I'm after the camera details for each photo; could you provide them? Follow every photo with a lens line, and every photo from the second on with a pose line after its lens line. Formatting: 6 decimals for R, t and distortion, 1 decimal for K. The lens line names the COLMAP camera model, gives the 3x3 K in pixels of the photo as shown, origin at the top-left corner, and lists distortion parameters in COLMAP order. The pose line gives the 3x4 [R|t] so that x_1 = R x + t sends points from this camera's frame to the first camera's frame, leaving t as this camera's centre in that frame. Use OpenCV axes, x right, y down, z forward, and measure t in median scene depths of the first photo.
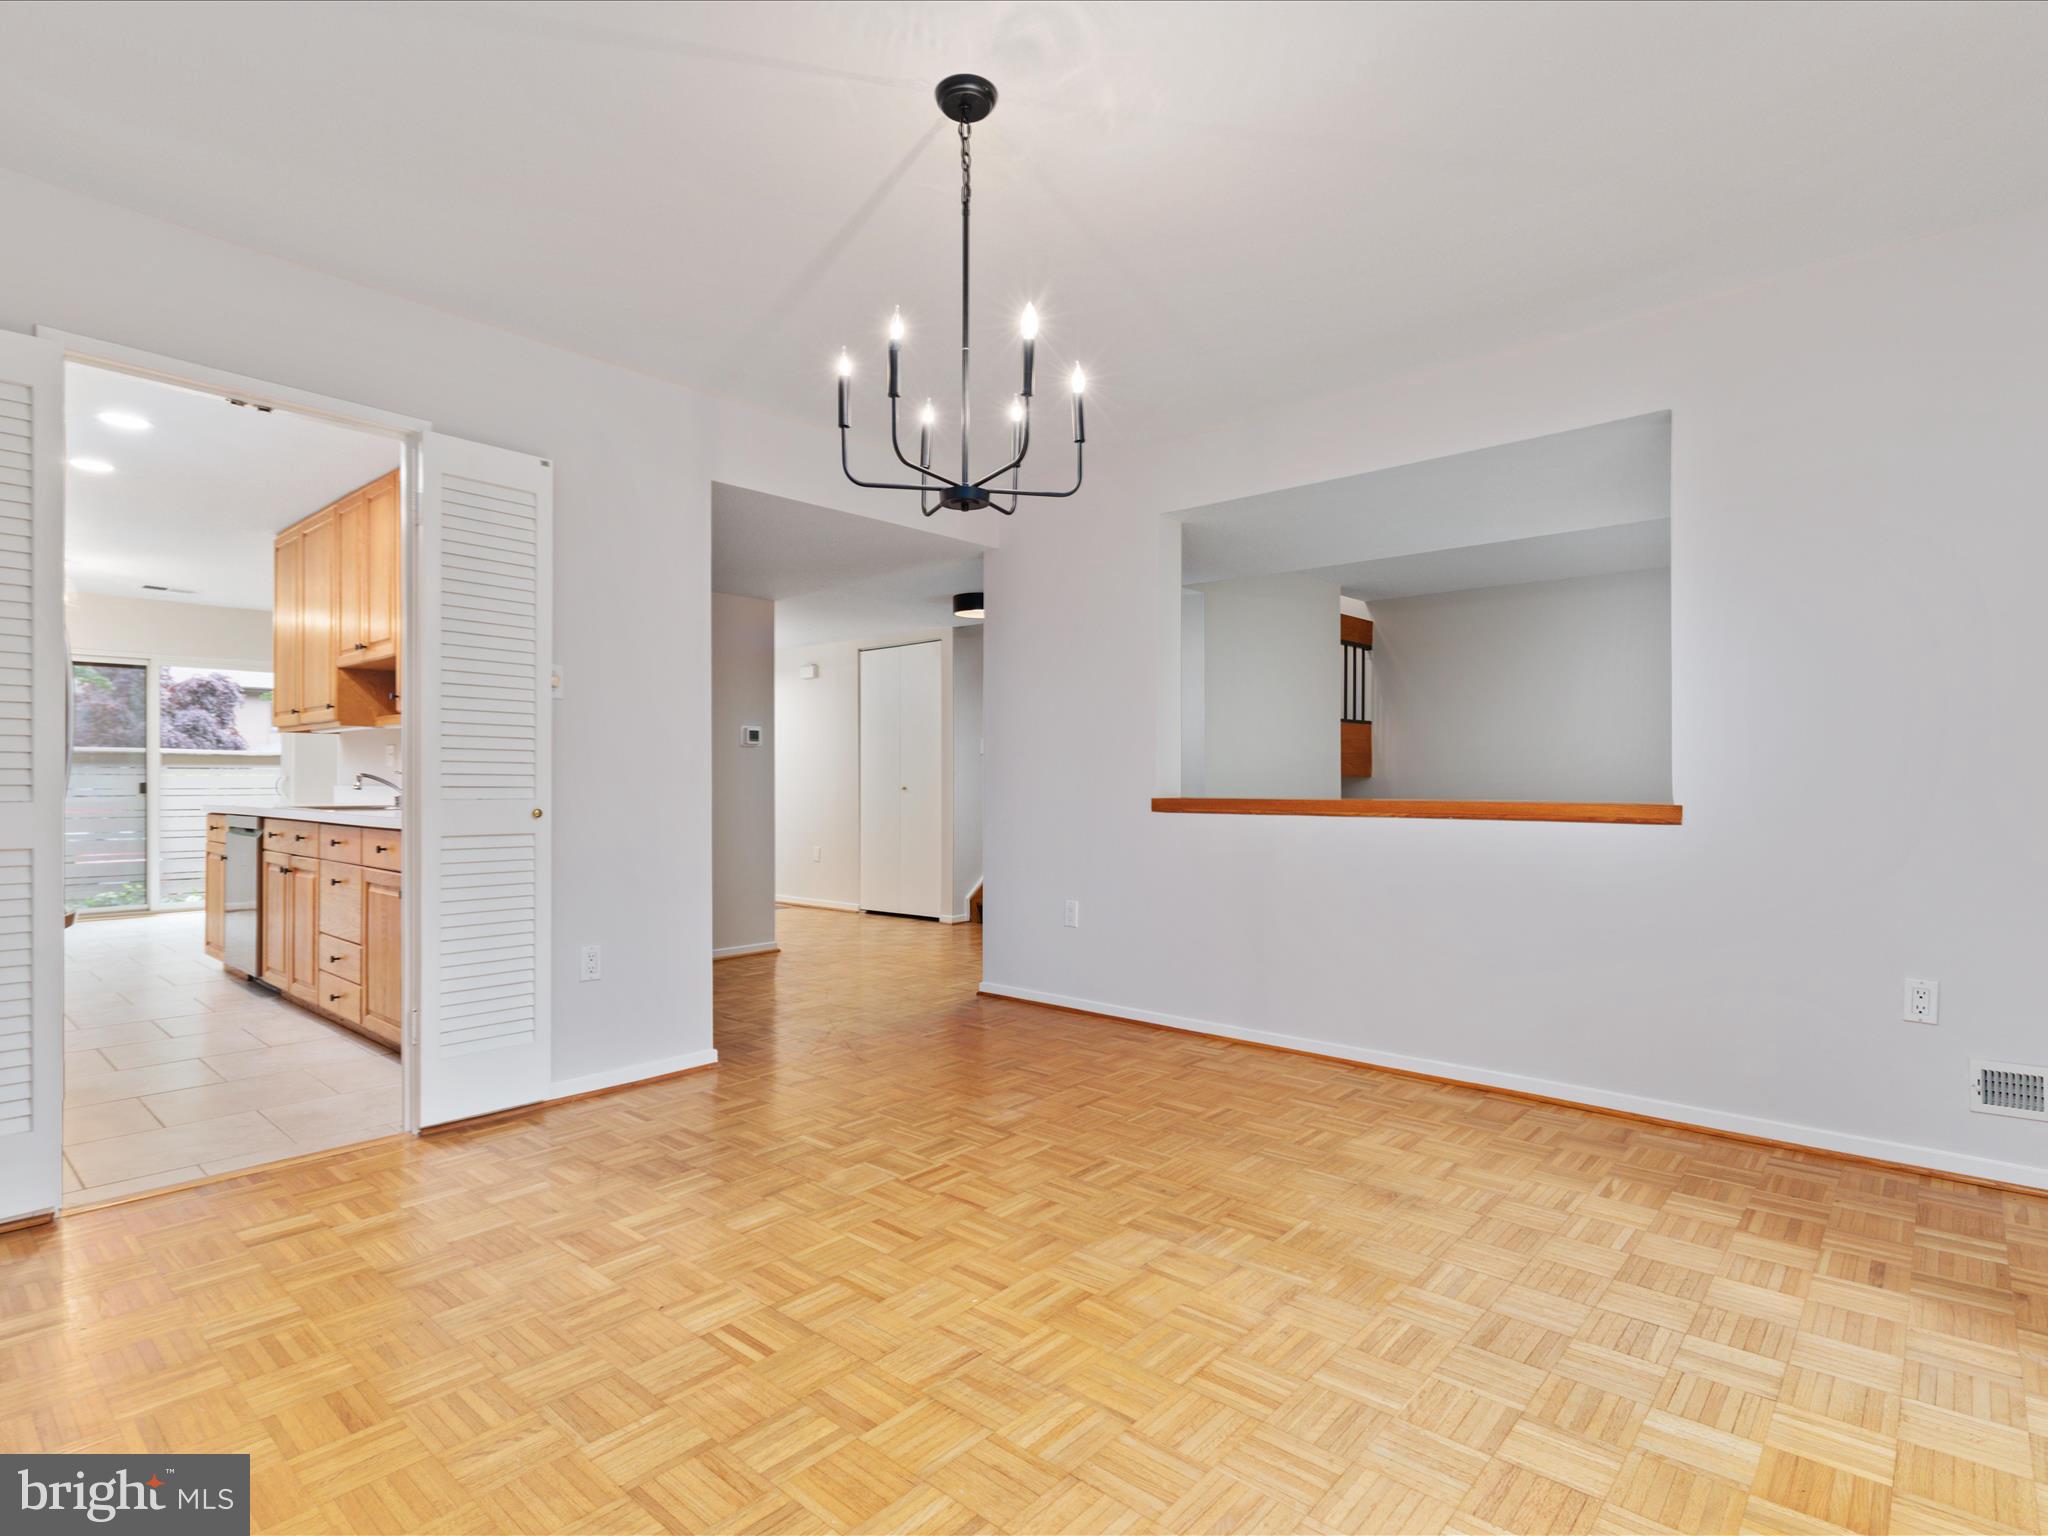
lens RADIAL K [[1045.9, 0, 1015.4], [0, 1045.9, 776.9], [0, 0, 1]] dist [0.001802, -0.001976]
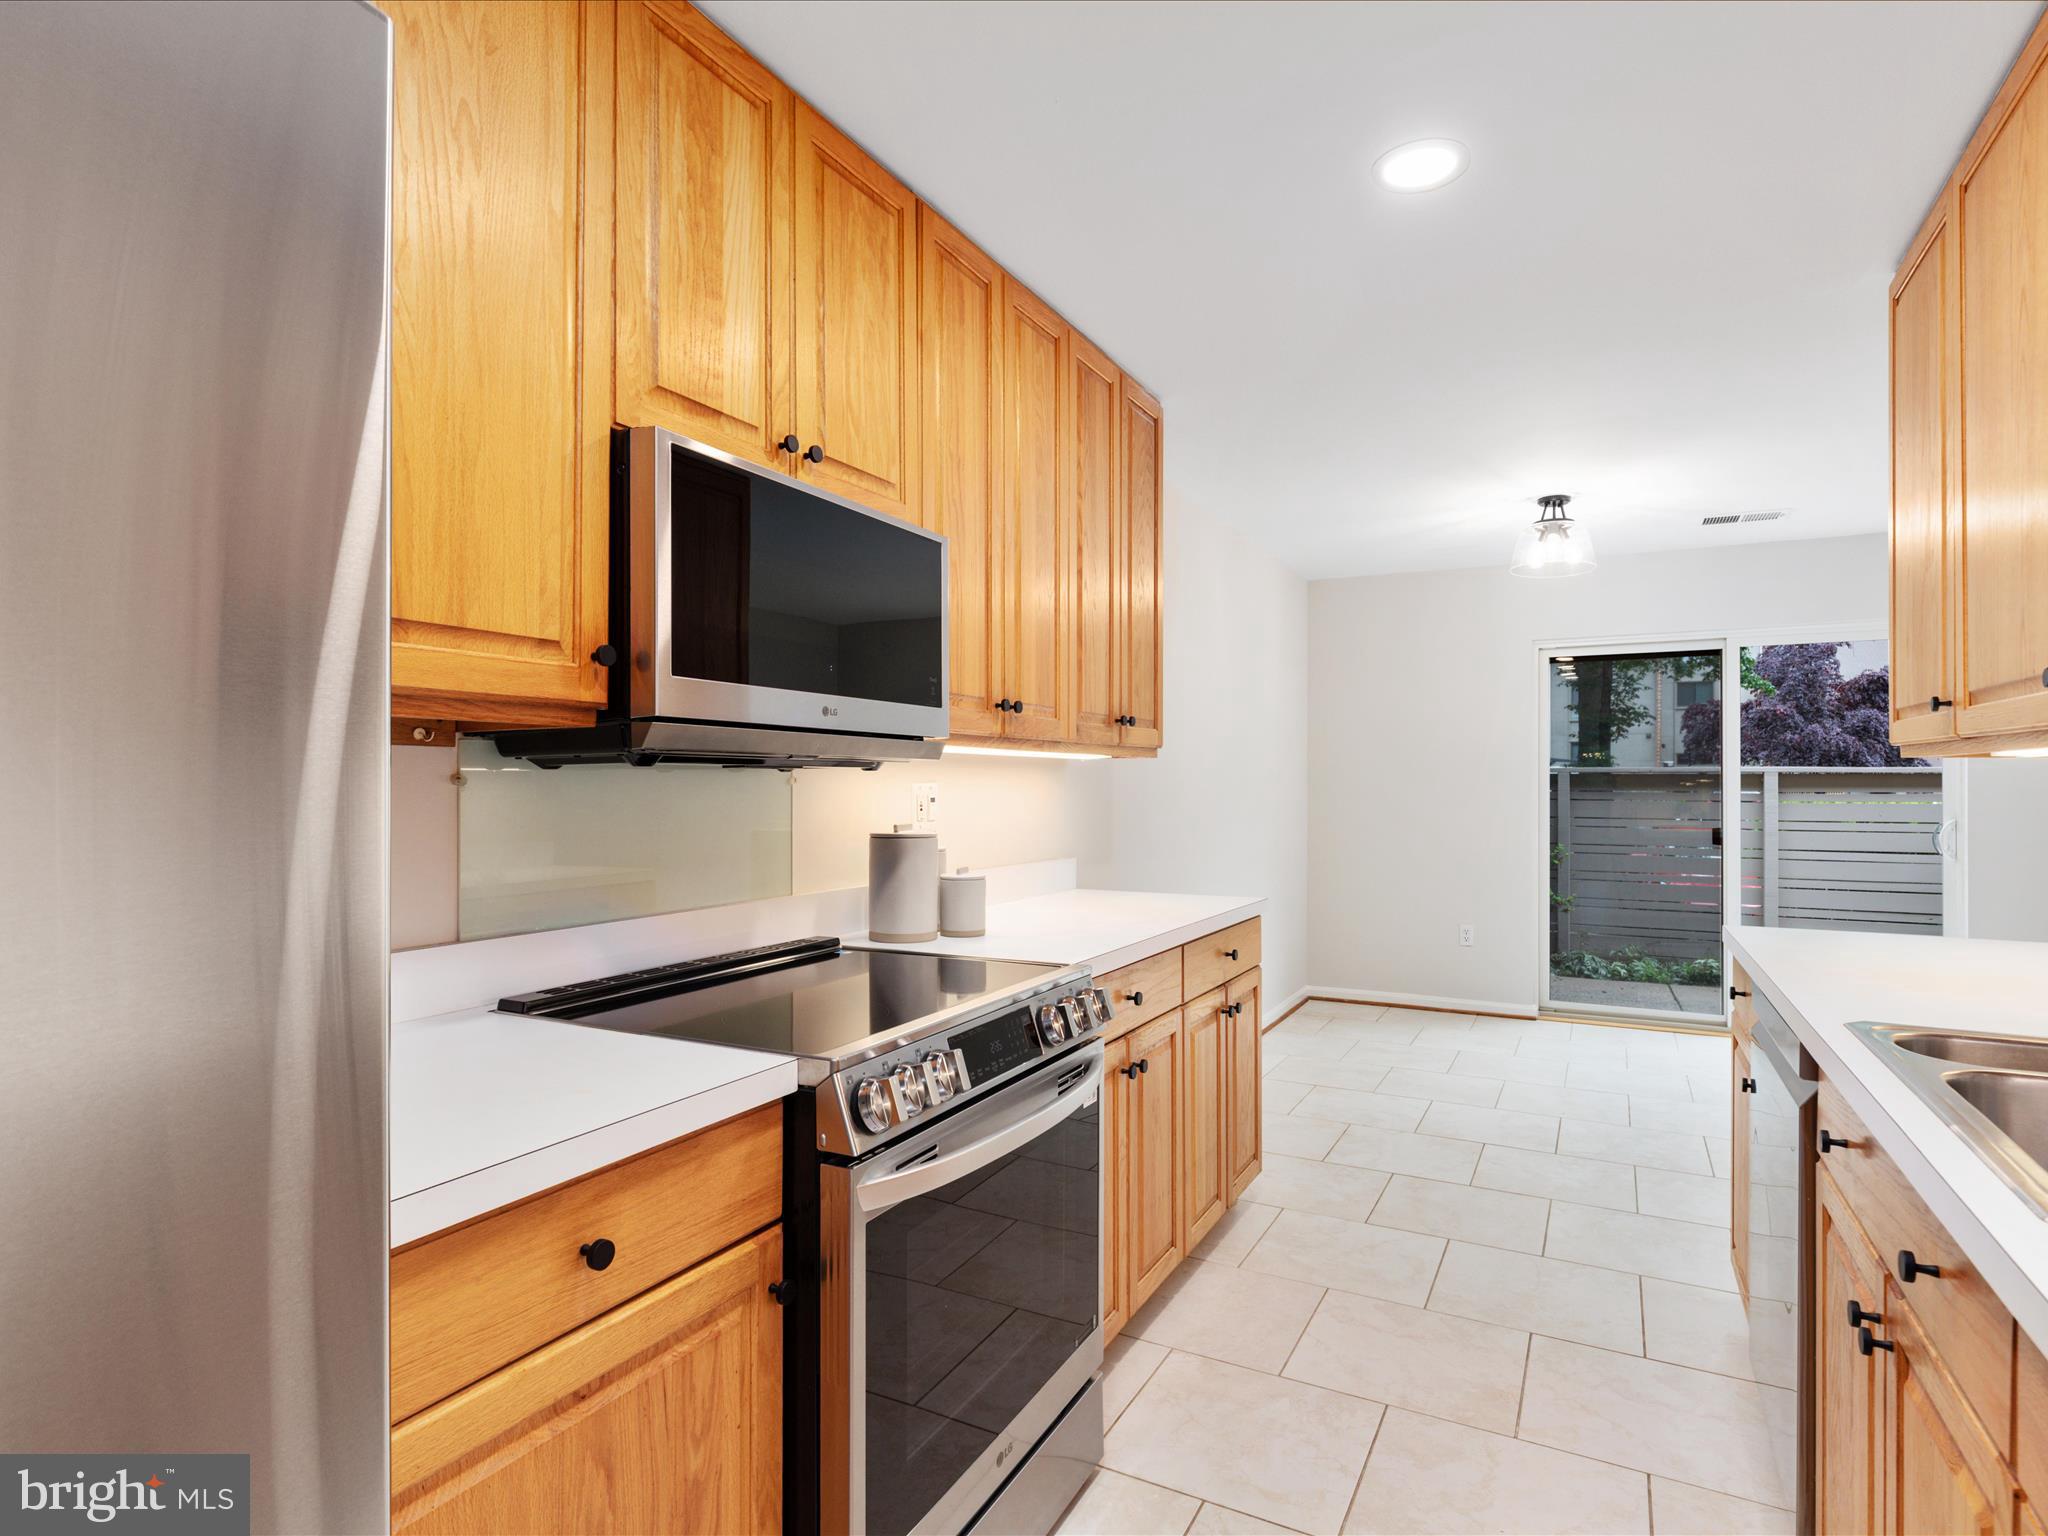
lens RADIAL K [[1045.9, 0, 1020.9], [0, 1045.9, 775.1], [0, 0, 1]] dist [0.001802, -0.001976]
pose [[0.217415, -0.002875, -0.976075, -0.059443], [0.001089, 0.999996, -0.002703, -0.005432], [0.976079, -0.000475, 0.217417, 0.089719]]
